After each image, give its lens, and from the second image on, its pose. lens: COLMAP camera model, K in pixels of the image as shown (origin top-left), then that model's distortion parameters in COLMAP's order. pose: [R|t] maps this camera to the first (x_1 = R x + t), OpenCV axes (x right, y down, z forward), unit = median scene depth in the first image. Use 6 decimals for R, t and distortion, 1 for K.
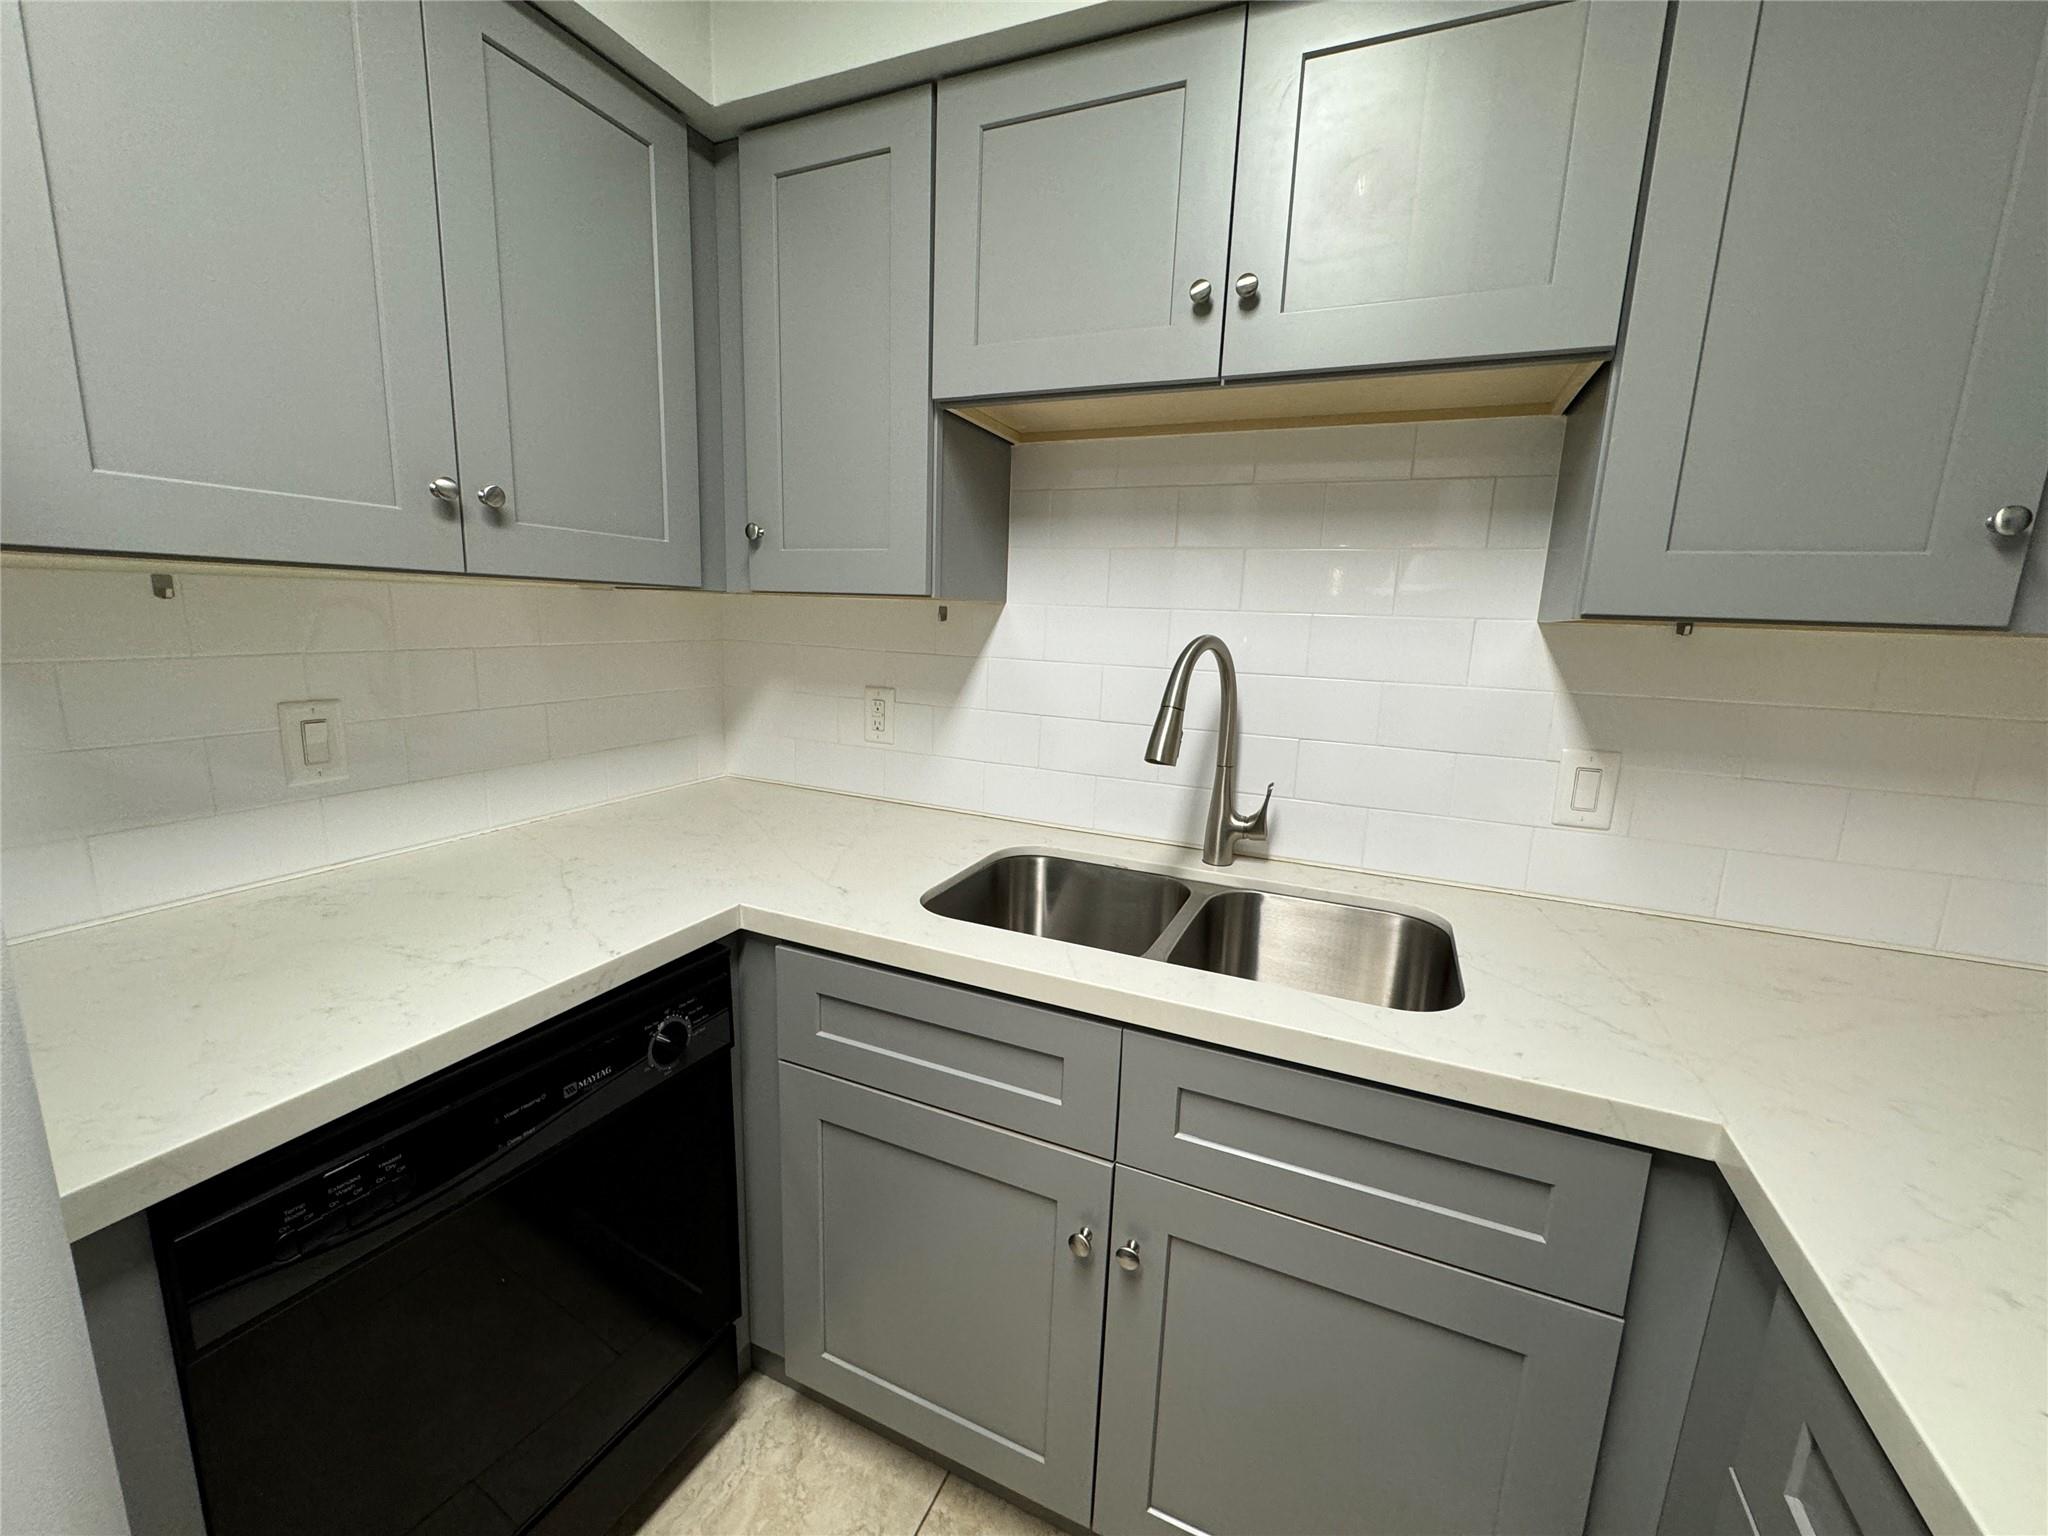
lens RADIAL K [[813.2, 0, 1022.7], [0, 813.2, 764.8], [0, 0, 1]] dist [-0.003651, -0.000287]
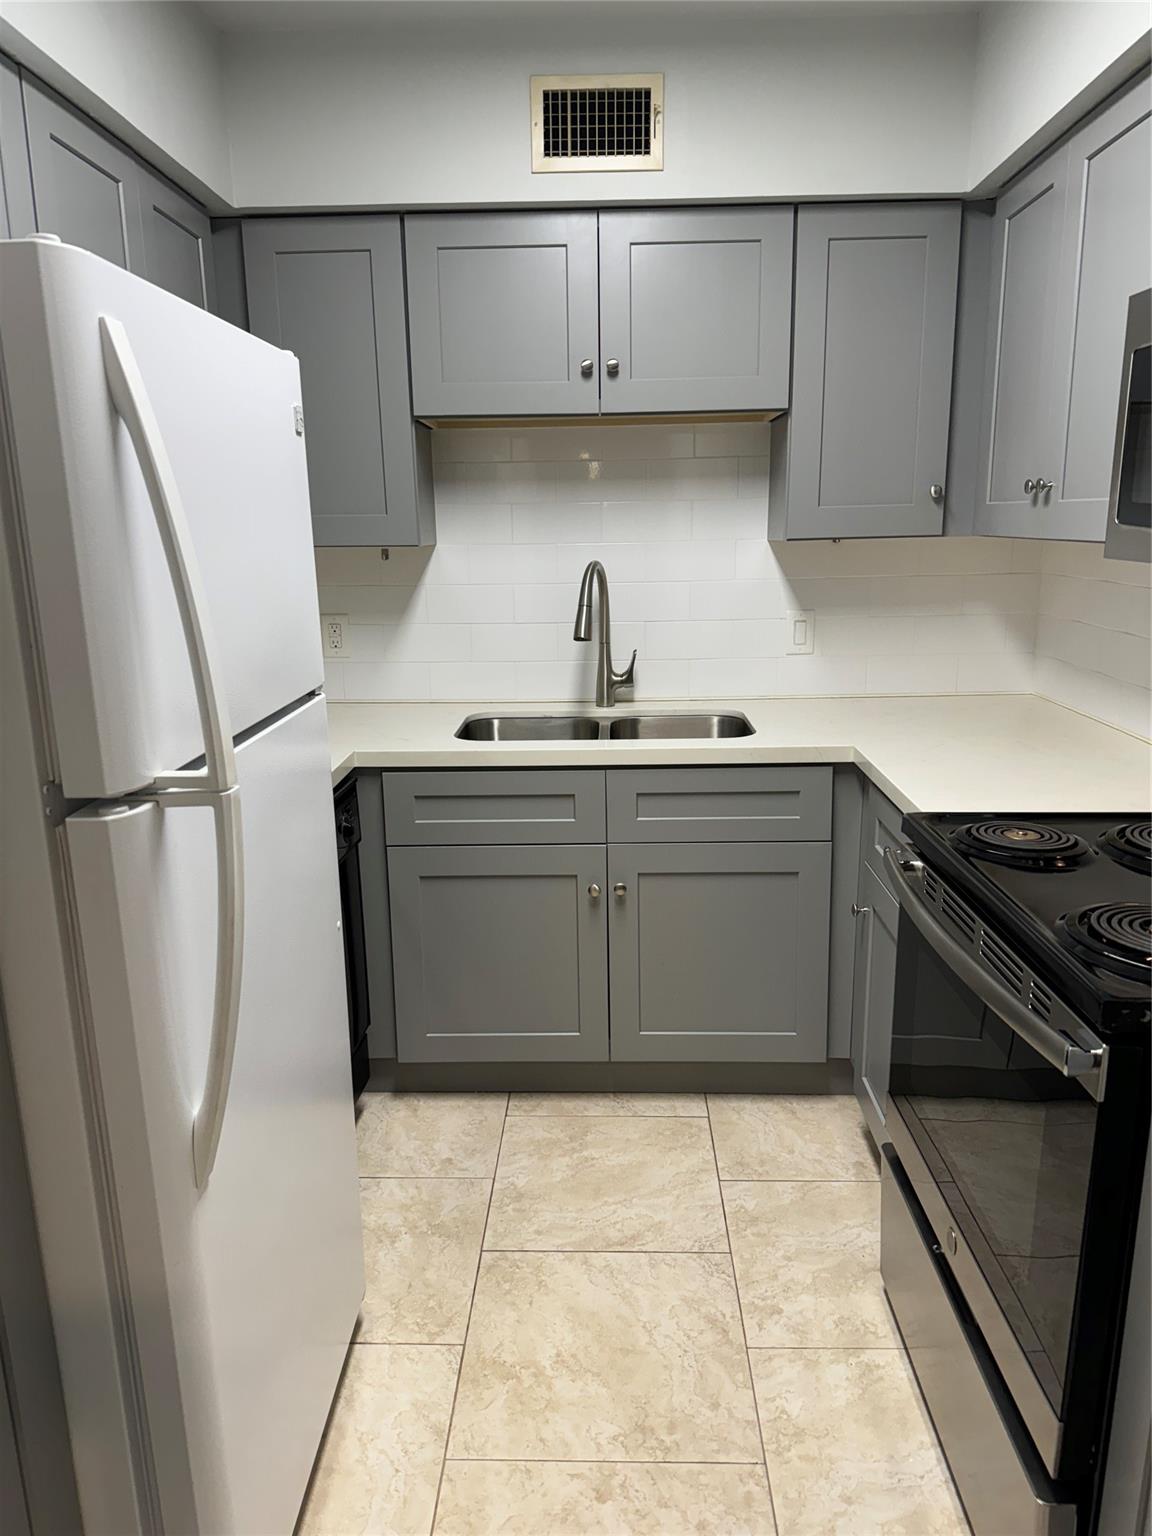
lens RADIAL K [[1072.7, 0, 573.0], [0, 1072.7, 782.9], [0, 0, 1]] dist [0.039305, -0.050352]
pose [[0.922500, -0.139524, 0.359899, -0.706731], [0.118364, 0.989718, 0.080294, 0.114306], [-0.367402, -0.031472, 0.929530, -1.090116]]
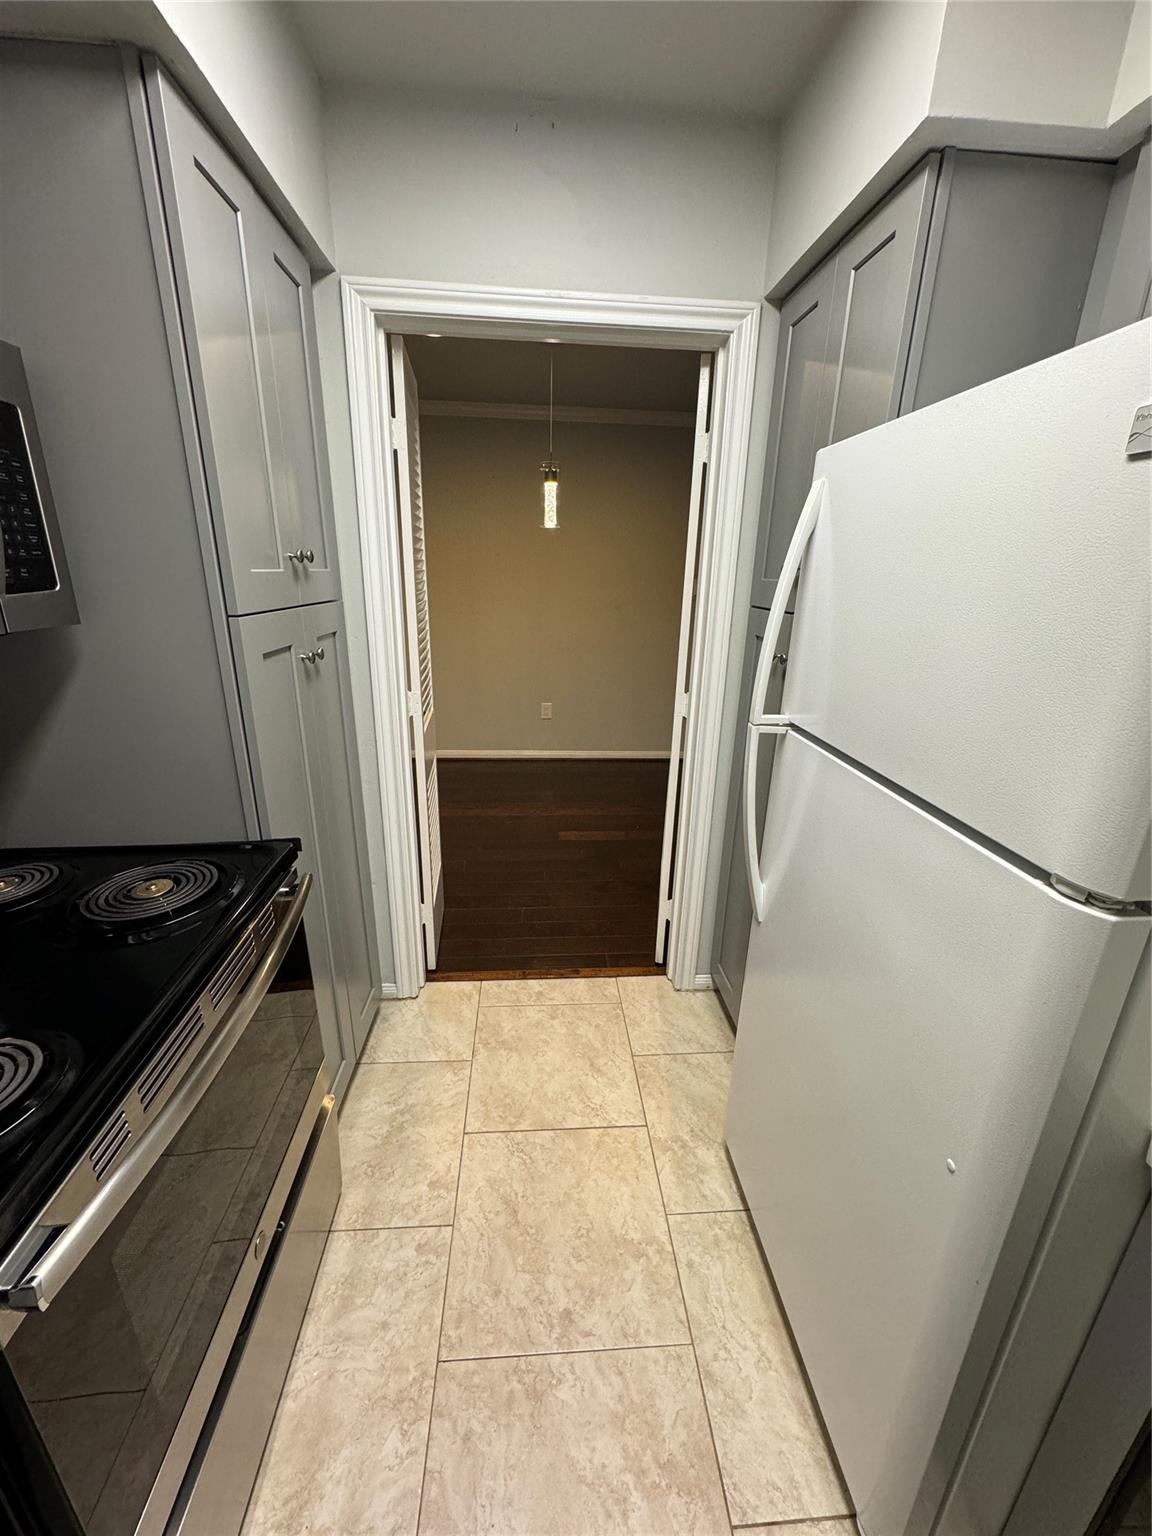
lens RADIAL K [[609.9, 0, 570.3], [0, 609.9, 770.9], [0, 0, 1]] dist [-0.003651, -0.000287]
pose [[-0.881875, 0.093698, -0.462080, 0.090871], [-0.139203, 0.884621, 0.445048, -0.180681], [0.450466, 0.456799, -0.767082, 0.529483]]
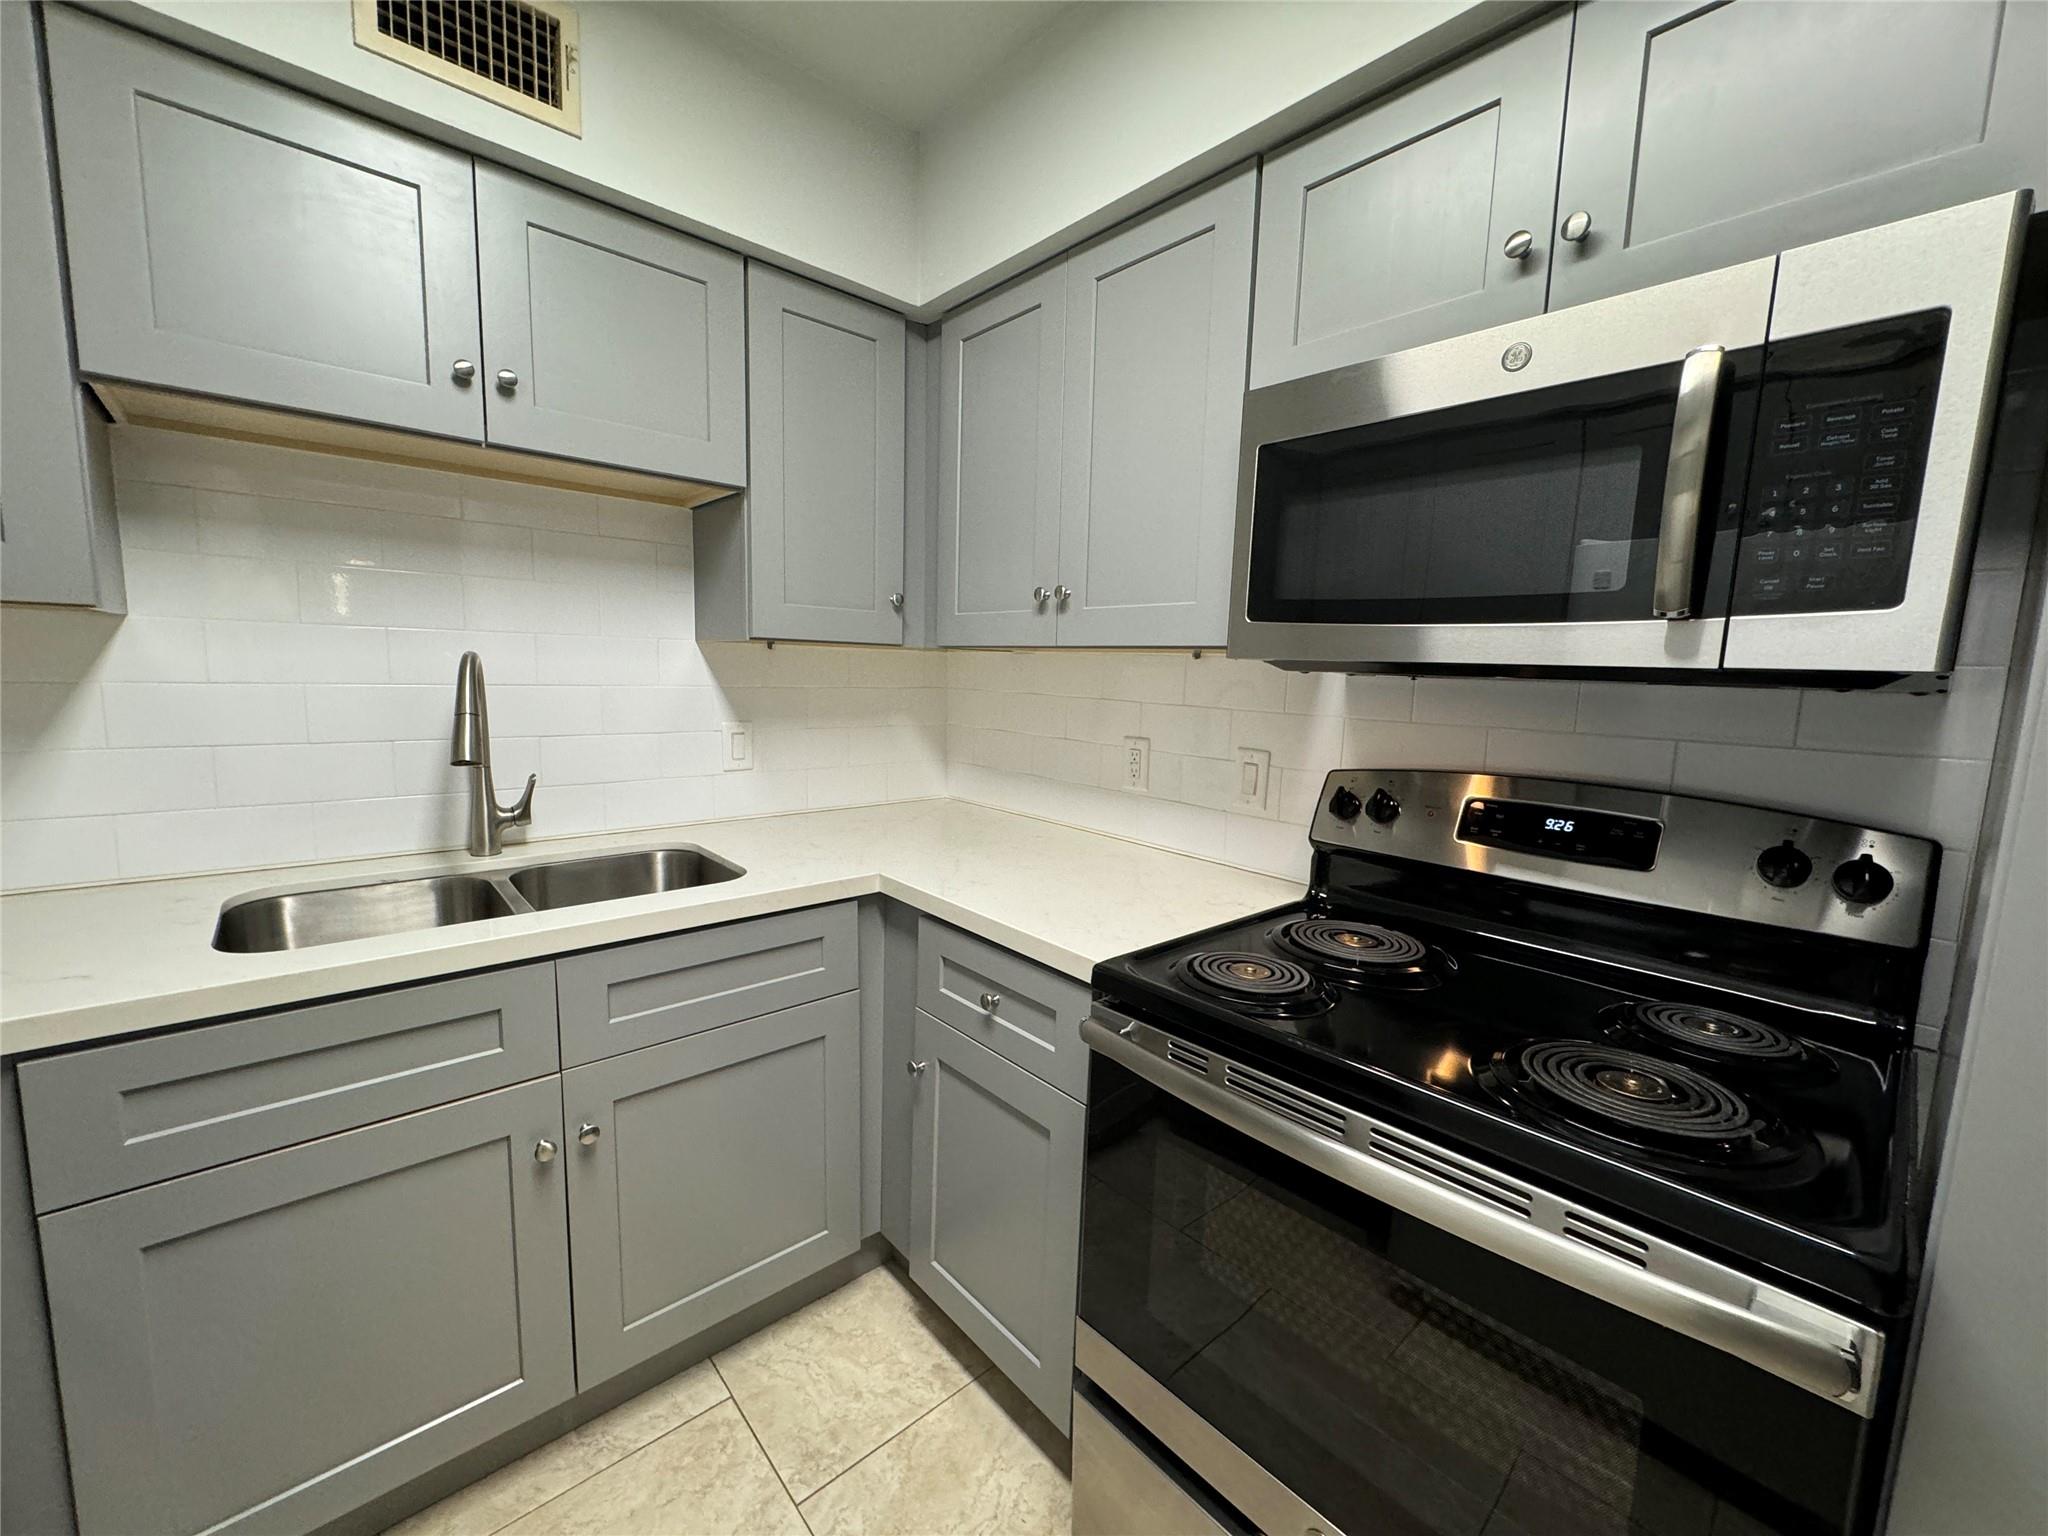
lens RADIAL K [[813.2, 0, 1027.3], [0, 813.2, 767.7], [0, 0, 1]] dist [-0.003651, -0.000287]
pose [[0.403956, -0.135678, 0.904661, -0.555818], [0.150448, 0.985327, 0.080597, 0.030051], [-0.902322, 0.103547, 0.418441, -0.184454]]
